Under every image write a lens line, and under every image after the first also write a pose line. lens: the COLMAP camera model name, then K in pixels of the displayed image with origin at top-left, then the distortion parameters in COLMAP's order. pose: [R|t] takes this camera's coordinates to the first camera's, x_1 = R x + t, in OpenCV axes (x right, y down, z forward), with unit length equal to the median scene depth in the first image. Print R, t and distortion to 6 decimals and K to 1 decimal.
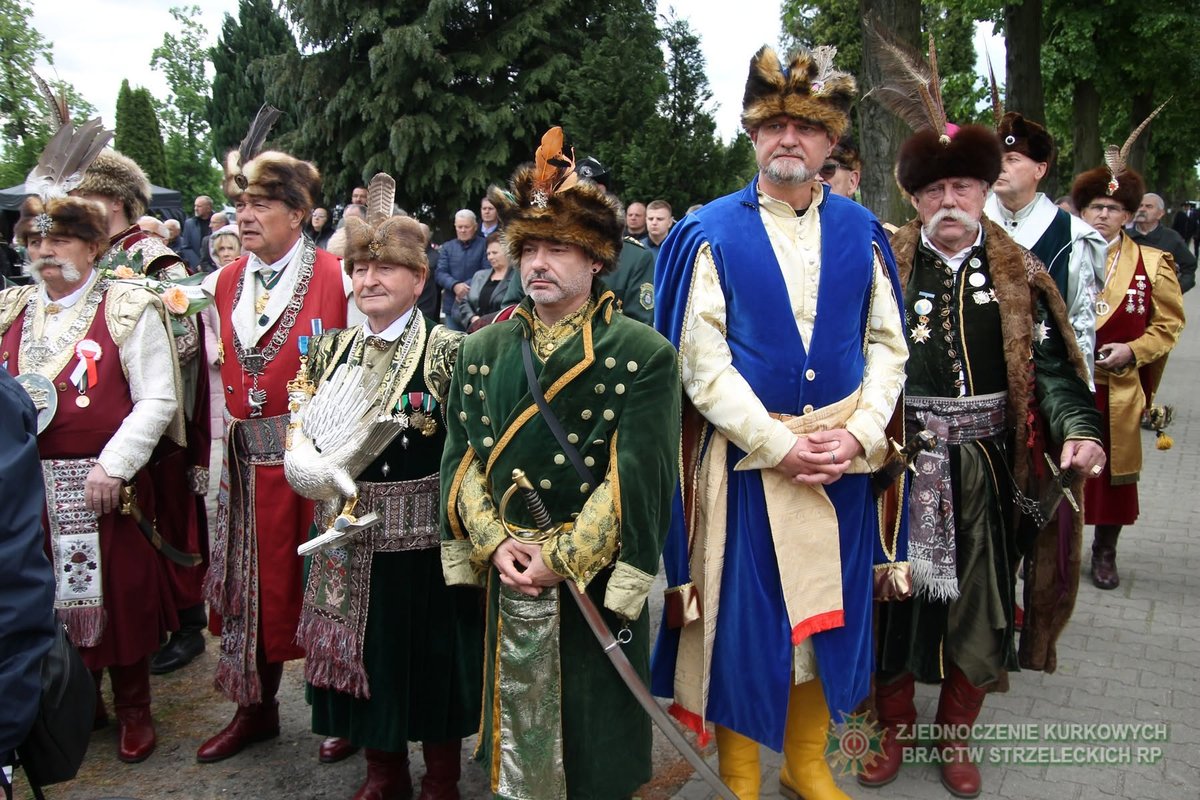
lens RADIAL K [[1637.1, 0, 599.5], [0, 1637.1, 358.1], [0, 0, 1]] dist [0.019834, 0.647850]
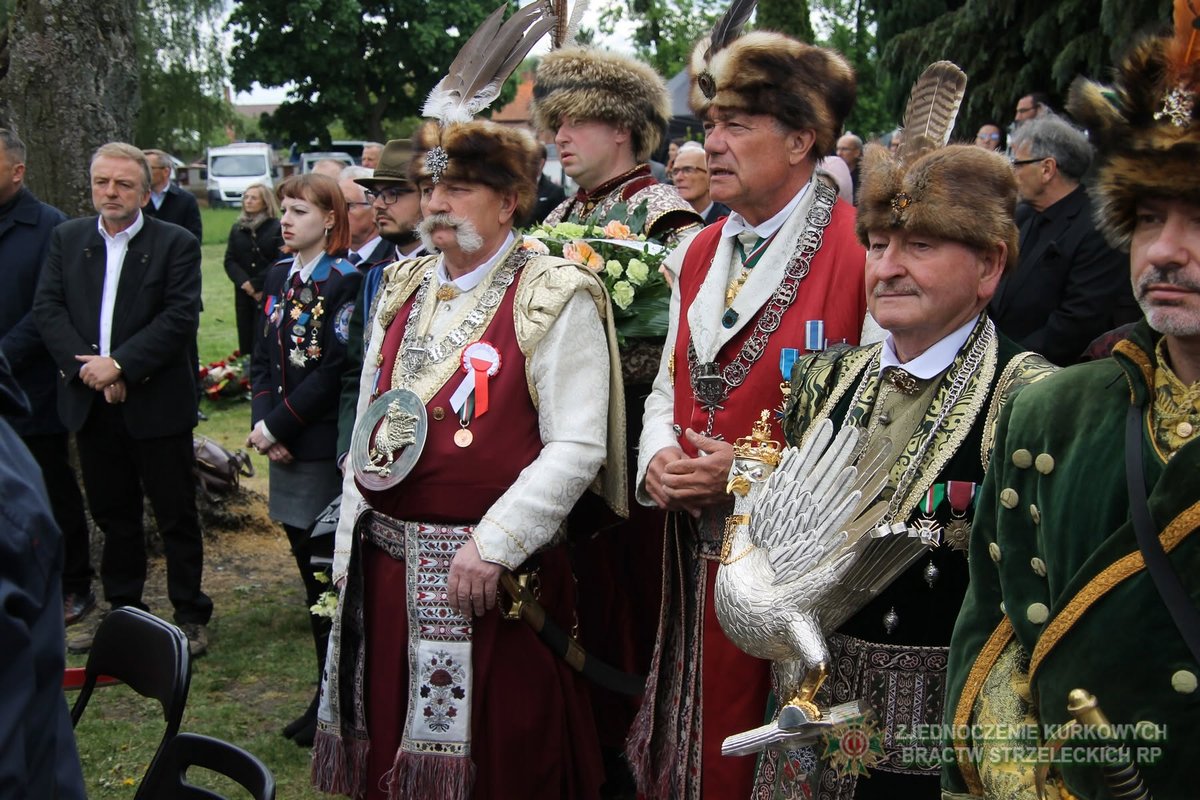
lens RADIAL K [[1637.1, 0, 599.5], [0, 1637.1, 358.1], [0, 0, 1]] dist [0.019834, 0.647850]
pose [[0.813655, 0.070131, -0.577102, 0.098633], [-0.043558, 0.997261, 0.059779, -0.045550], [0.579714, -0.023502, 0.814481, 0.504025]]
